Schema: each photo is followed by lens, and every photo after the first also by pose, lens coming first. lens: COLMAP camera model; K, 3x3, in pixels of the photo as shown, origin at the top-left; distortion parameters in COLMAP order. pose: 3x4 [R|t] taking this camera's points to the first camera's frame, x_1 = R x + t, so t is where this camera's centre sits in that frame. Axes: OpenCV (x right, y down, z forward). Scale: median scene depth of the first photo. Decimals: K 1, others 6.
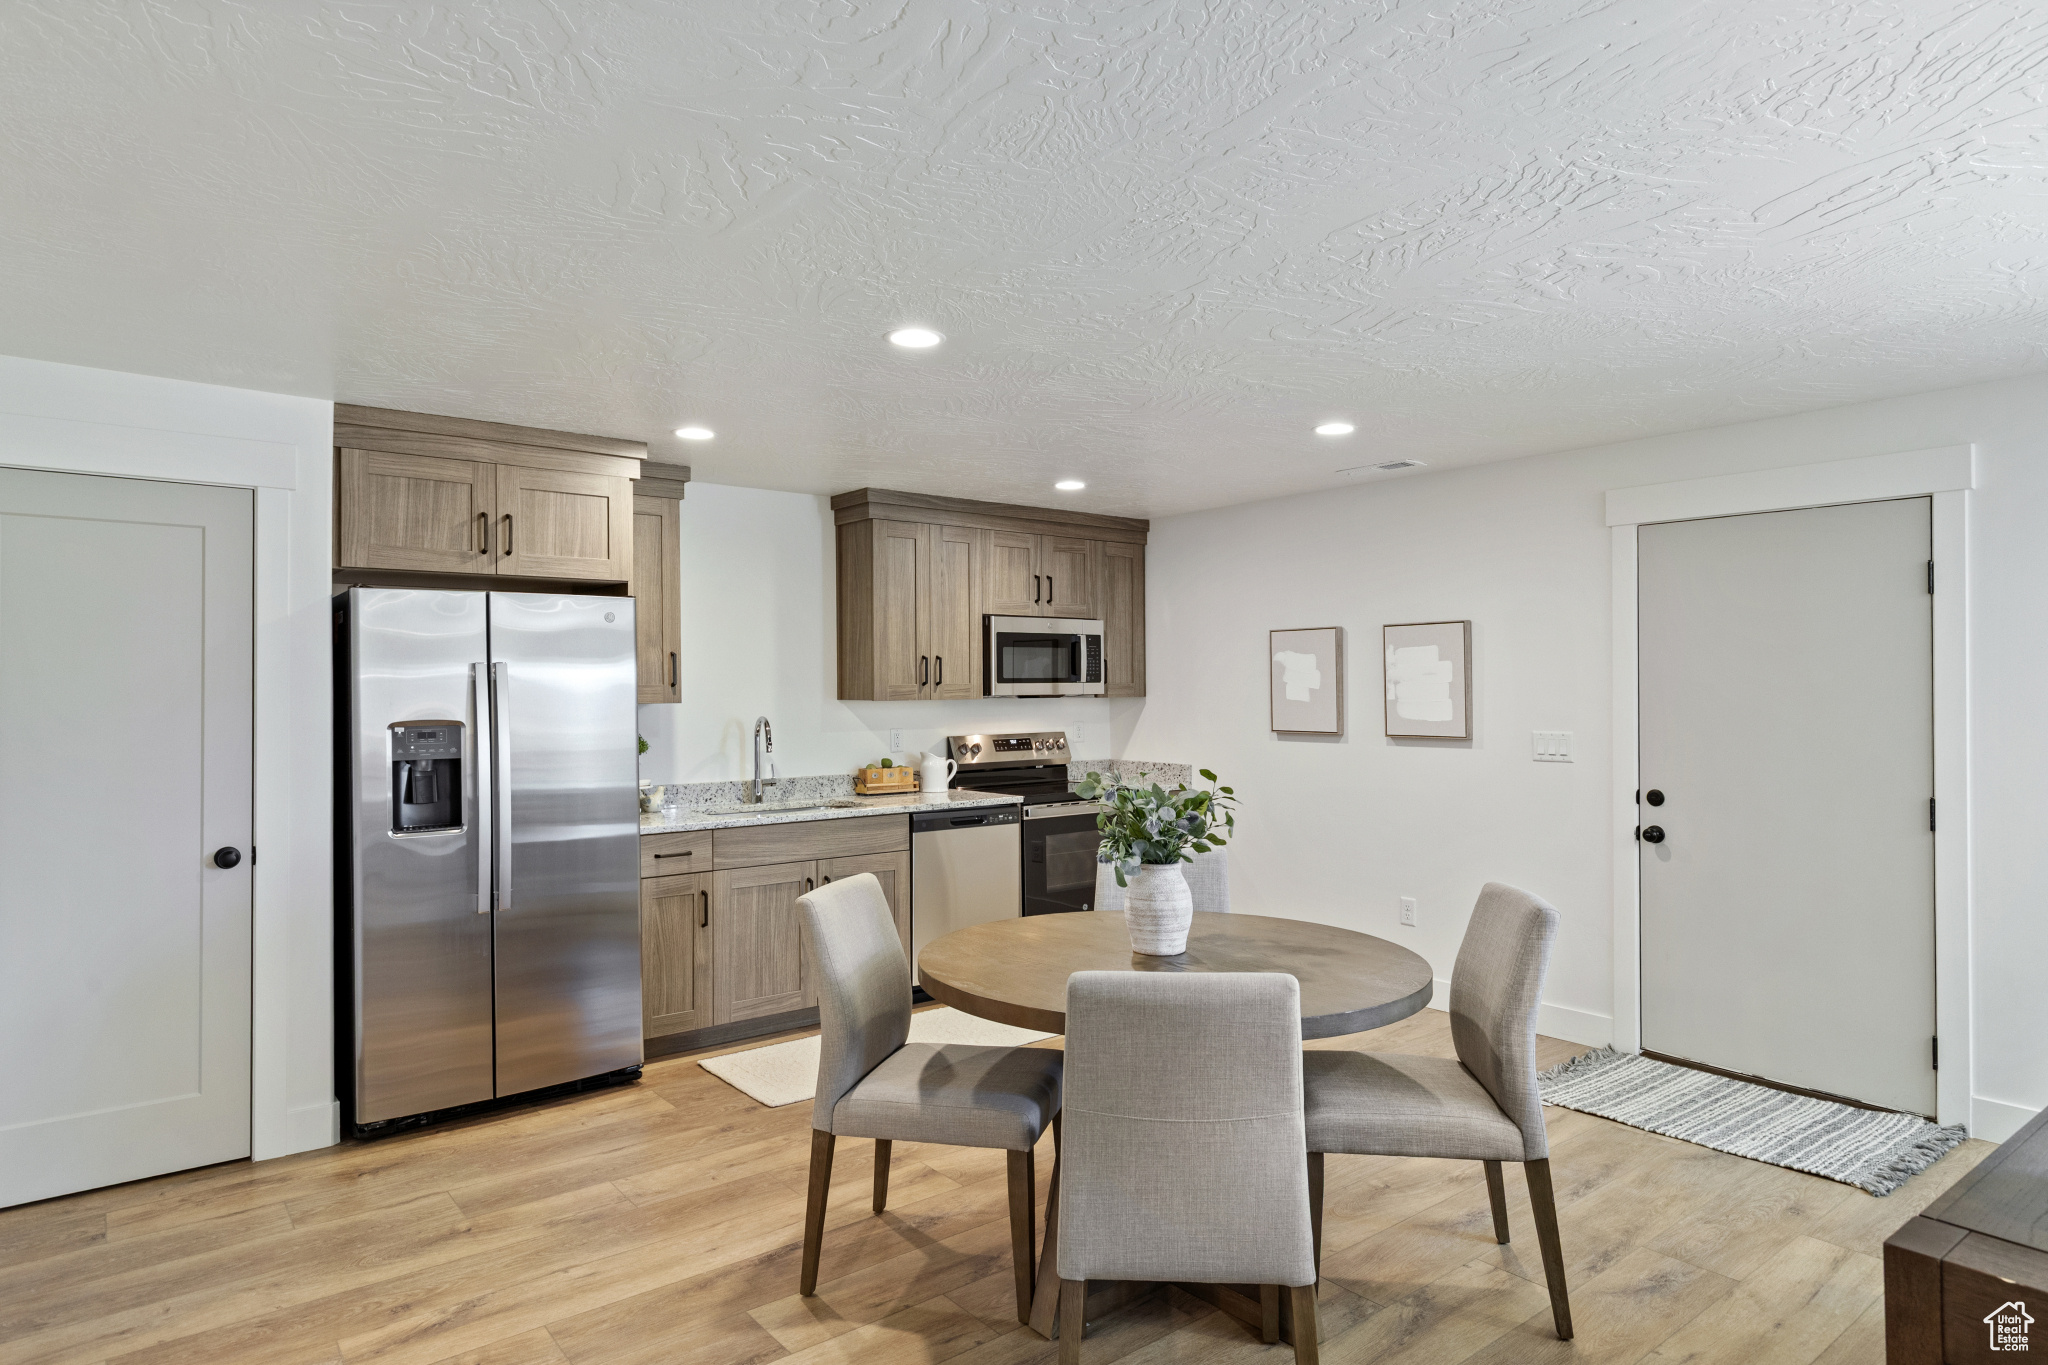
lens RADIAL K [[1182.4, 0, 1024.0], [0, 1182.4, 682.5], [0, 0, 1]] dist [0.001159, 0.000320]
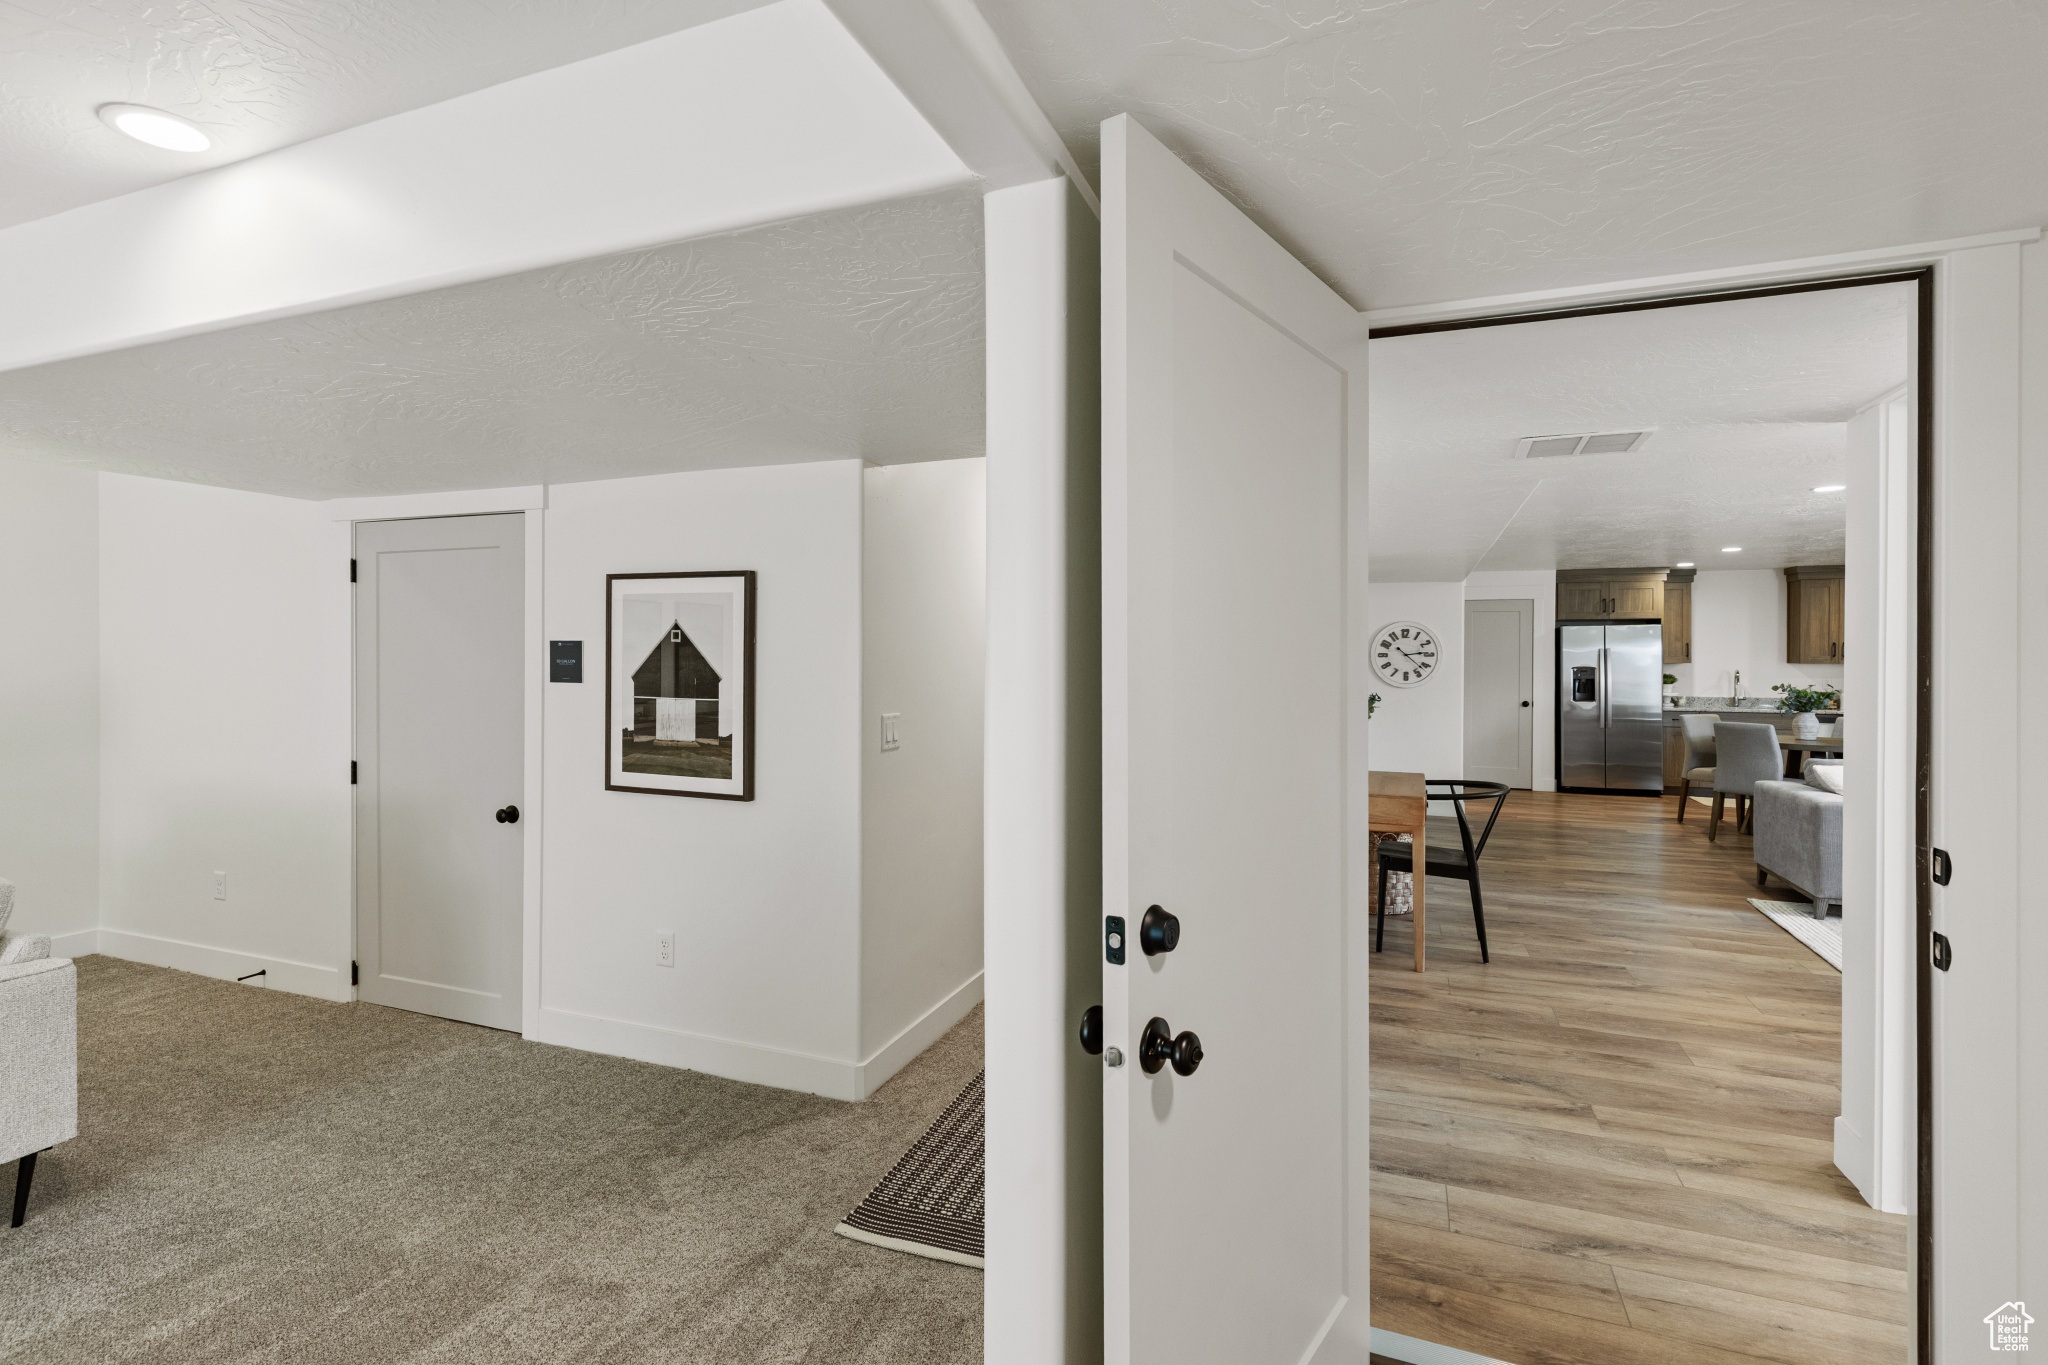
lens RADIAL K [[940.0, 0, 1020.5], [0, 940.0, 661.2], [0, 0, 1]] dist [-0.000074, 0.000219]
pose [[0.511157, 0.009688, -0.859433, 0.852478], [-0.000775, 0.999941, 0.010811, -0.008869], [0.859487, -0.004860, 0.511135, -1.523952]]
